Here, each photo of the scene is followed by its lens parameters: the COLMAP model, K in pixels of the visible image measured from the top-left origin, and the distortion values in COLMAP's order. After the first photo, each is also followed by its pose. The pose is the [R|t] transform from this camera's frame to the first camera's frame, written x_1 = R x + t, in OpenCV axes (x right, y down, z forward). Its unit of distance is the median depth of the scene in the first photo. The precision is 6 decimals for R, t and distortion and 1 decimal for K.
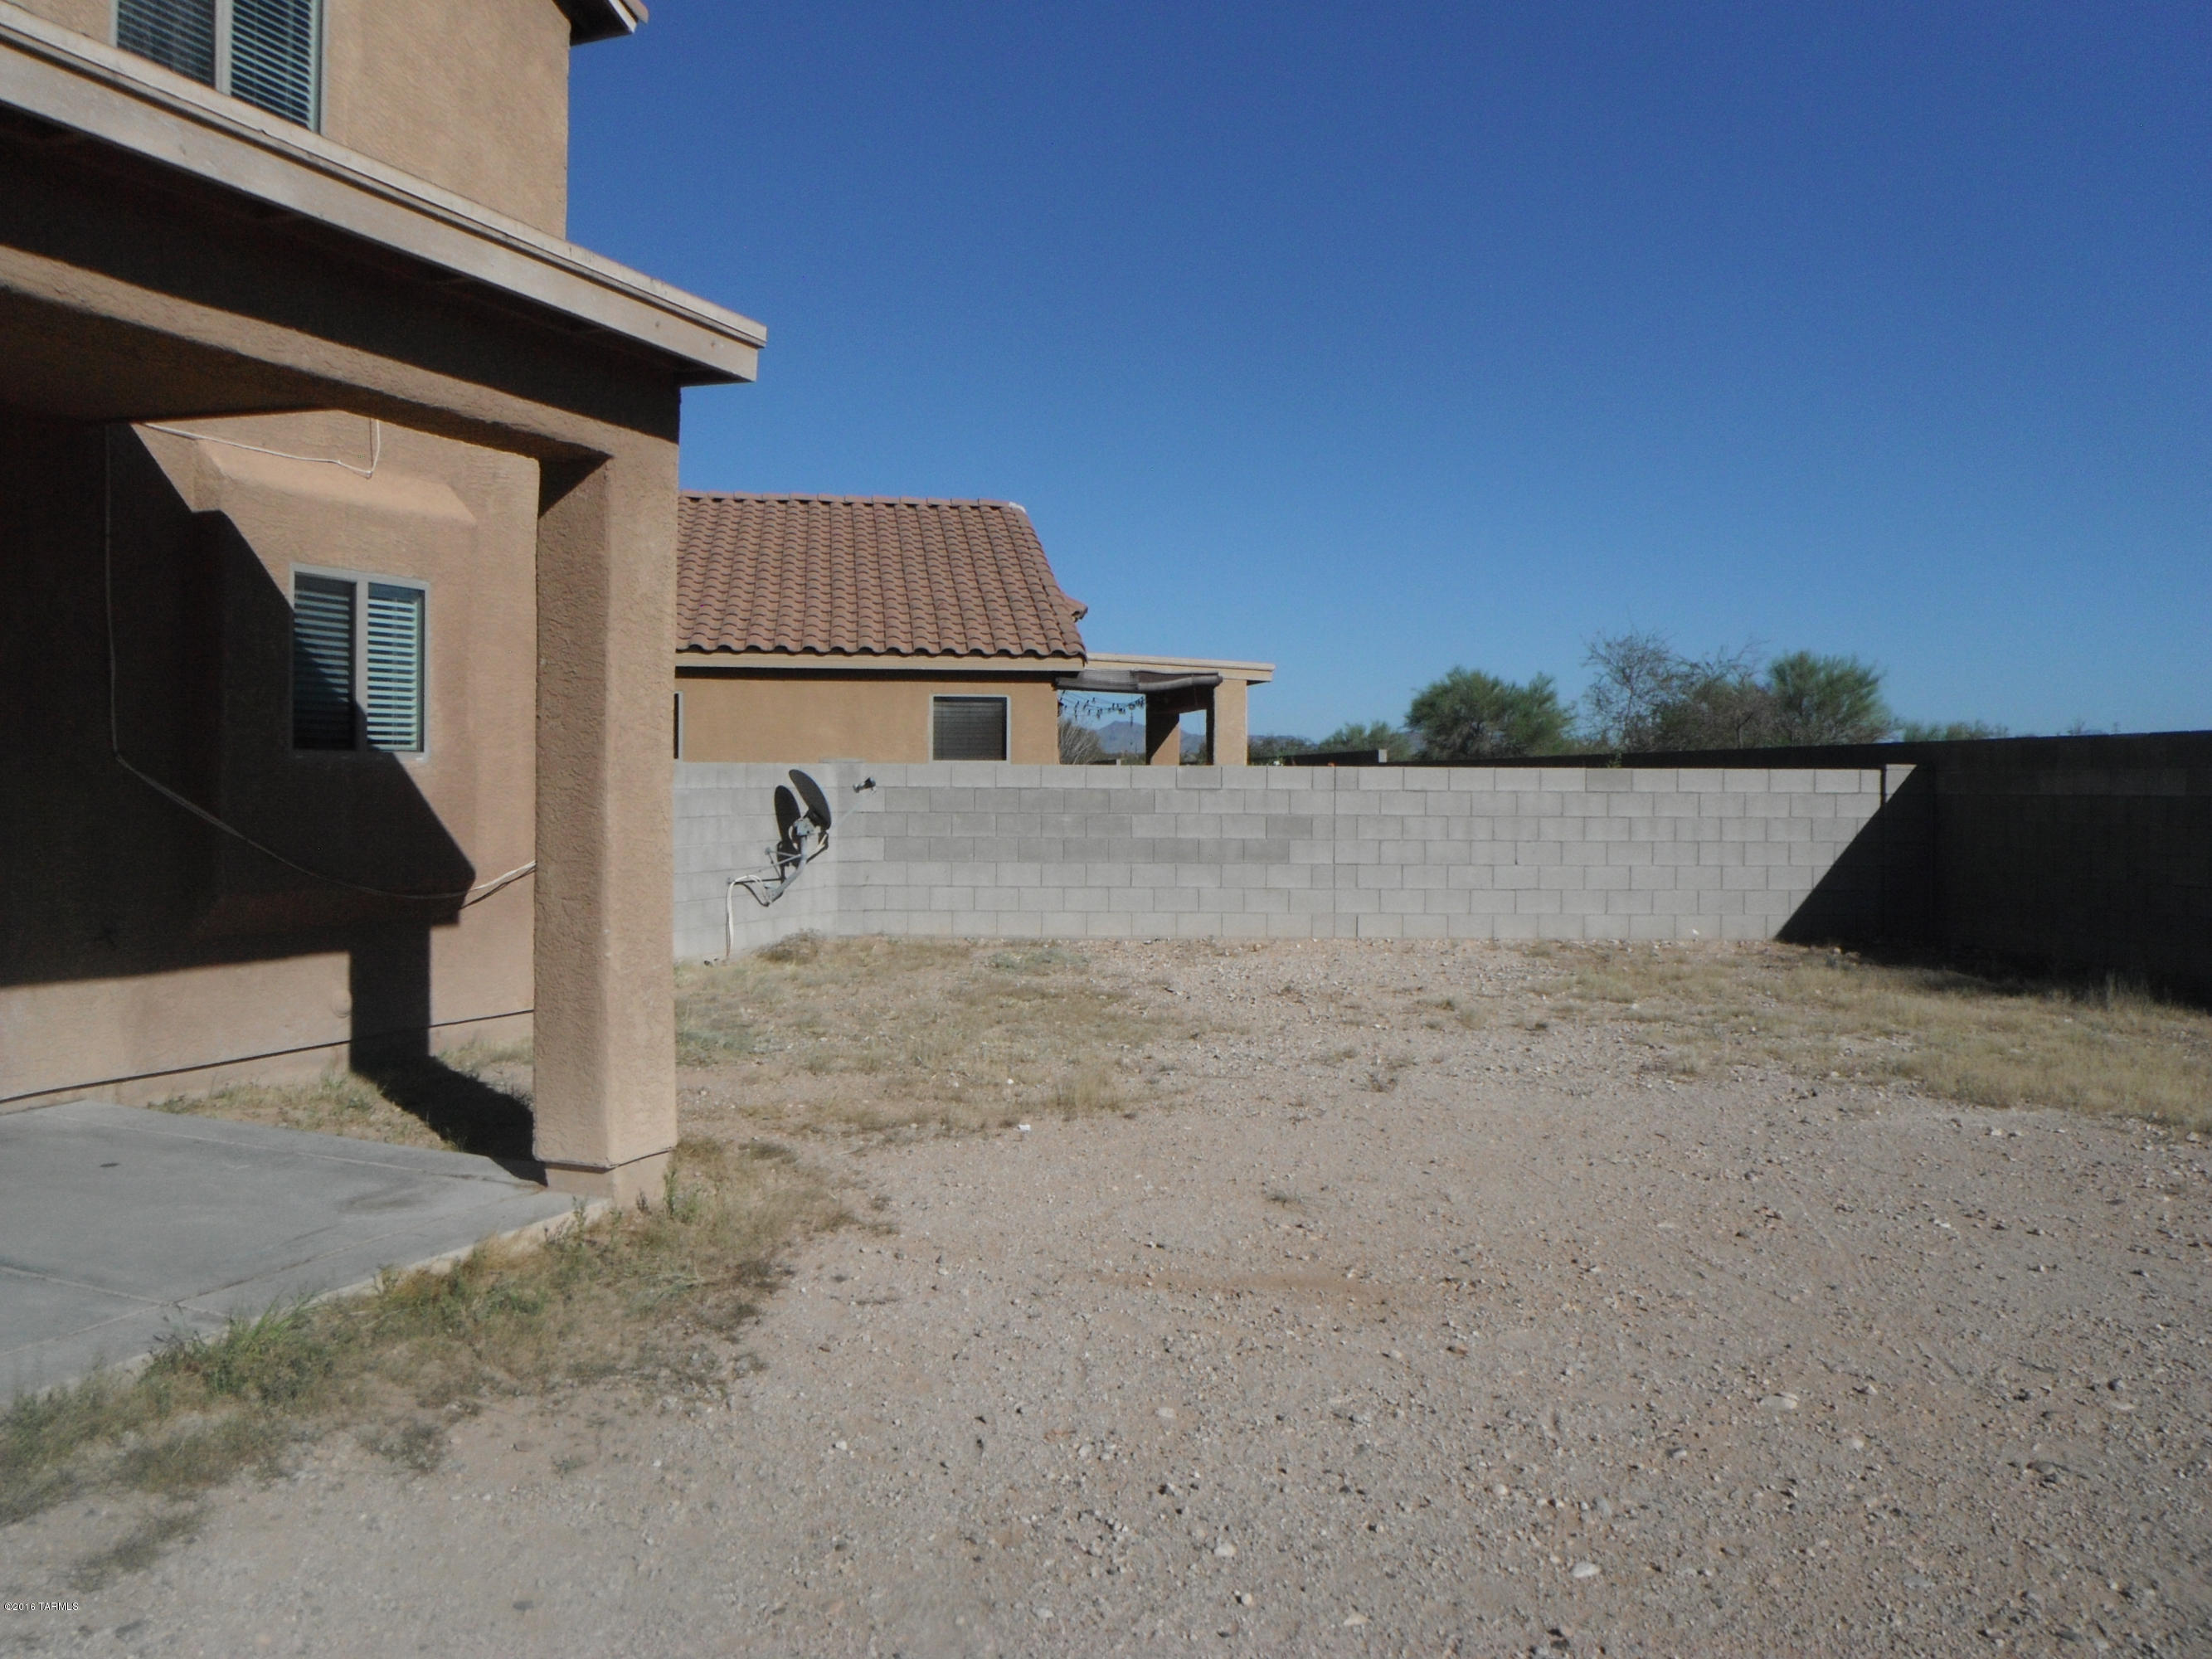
lens RADIAL K [[1797.3, 0, 1111.7], [0, 1797.3, 835.0], [0, 0, 1]] dist [-0.021583, -0.023333]
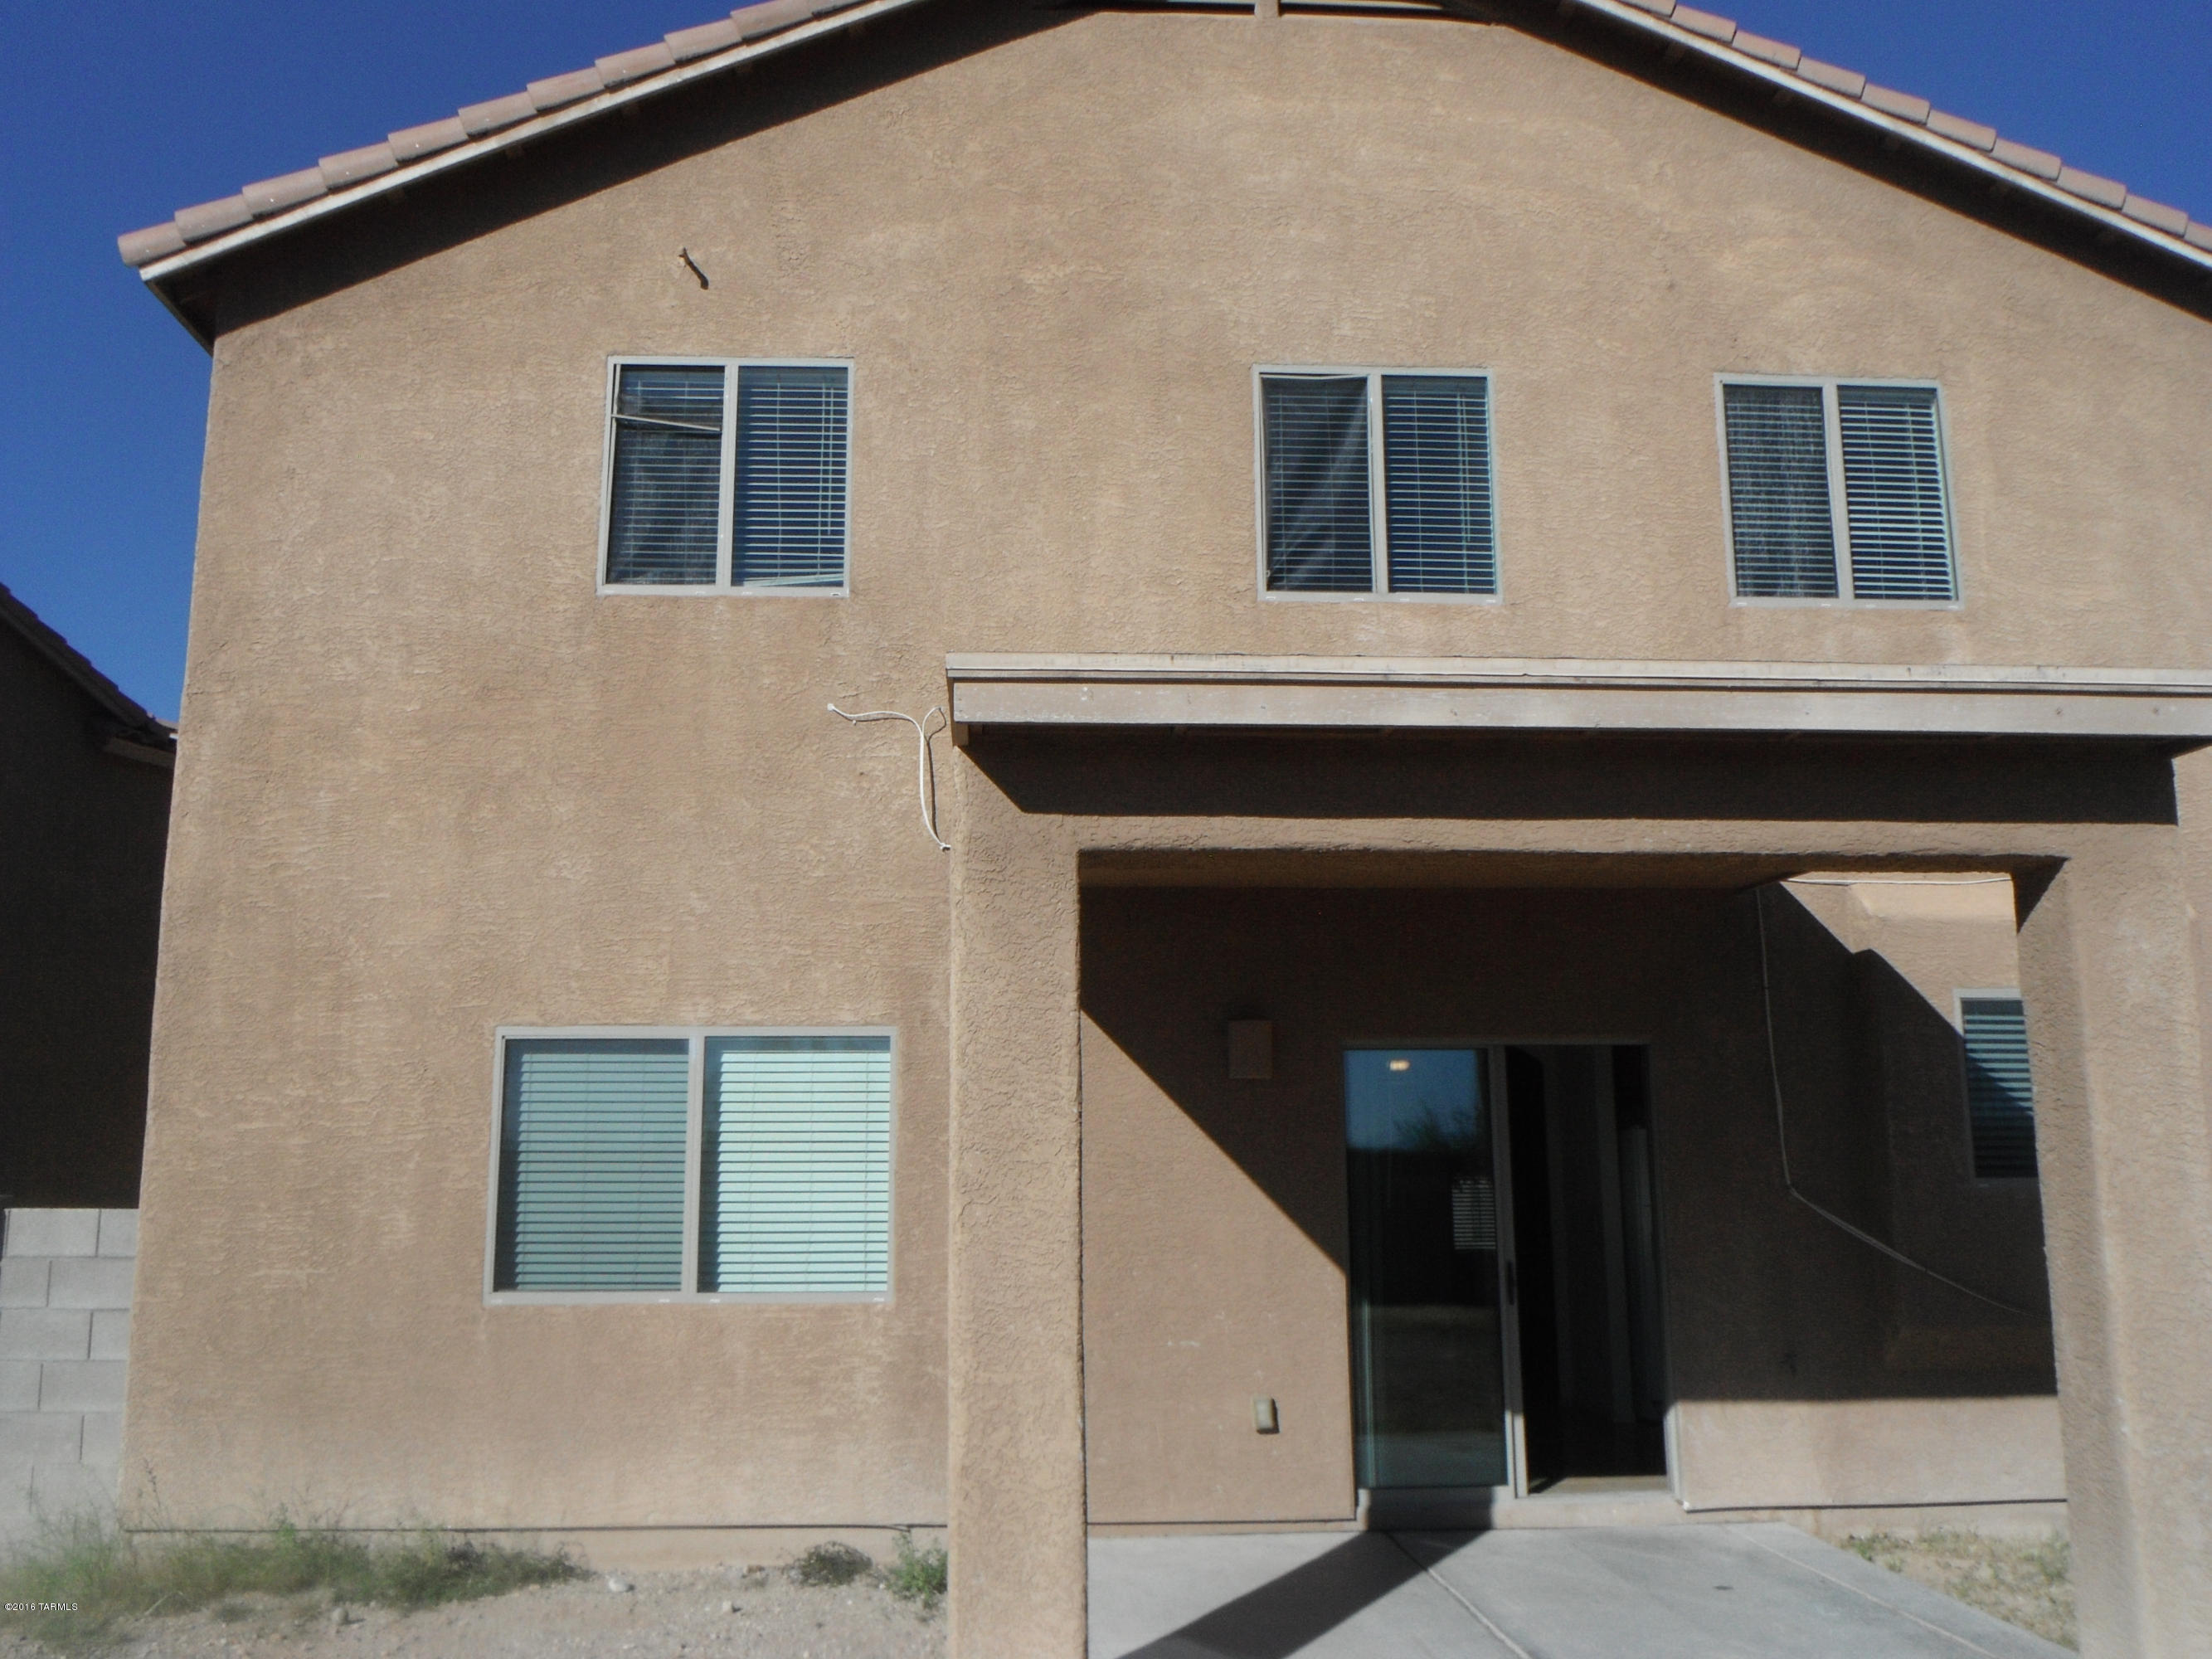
lens RADIAL K [[1797.3, 0, 1045.9], [0, 1797.3, 850.3], [0, 0, 1]] dist [-0.021583, -0.023333]
pose [[0.420402, -0.174984, -0.890305, 0.288669], [-0.018125, 0.979412, -0.201056, -0.023753], [0.907157, 0.100661, 0.408575, 0.156829]]
